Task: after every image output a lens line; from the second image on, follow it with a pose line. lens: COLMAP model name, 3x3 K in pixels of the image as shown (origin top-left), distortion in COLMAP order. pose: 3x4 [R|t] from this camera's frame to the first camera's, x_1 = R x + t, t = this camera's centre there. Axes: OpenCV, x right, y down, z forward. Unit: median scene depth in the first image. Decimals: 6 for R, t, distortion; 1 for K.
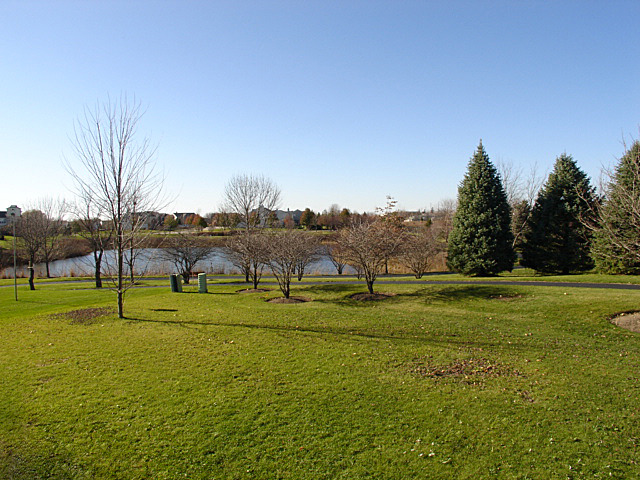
lens RADIAL K [[462.4, 0, 320.0], [0, 462.4, 240.0], [0, 0, 1]] dist [-0.182599, 0.138446]
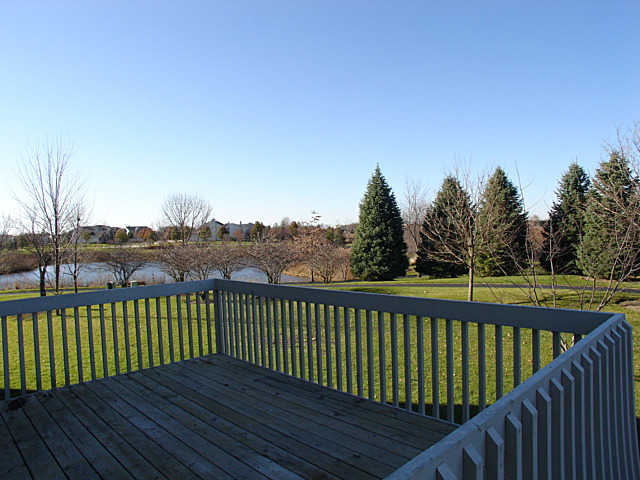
lens RADIAL K [[462.4, 0, 320.0], [0, 462.4, 240.0], [0, 0, 1]] dist [-0.182599, 0.138446]
pose [[0.995582, -0.009805, 0.093385, 0.081191], [0.012288, 0.999585, -0.026060, 0.003847], [-0.093090, 0.027093, 0.995289, -0.138186]]
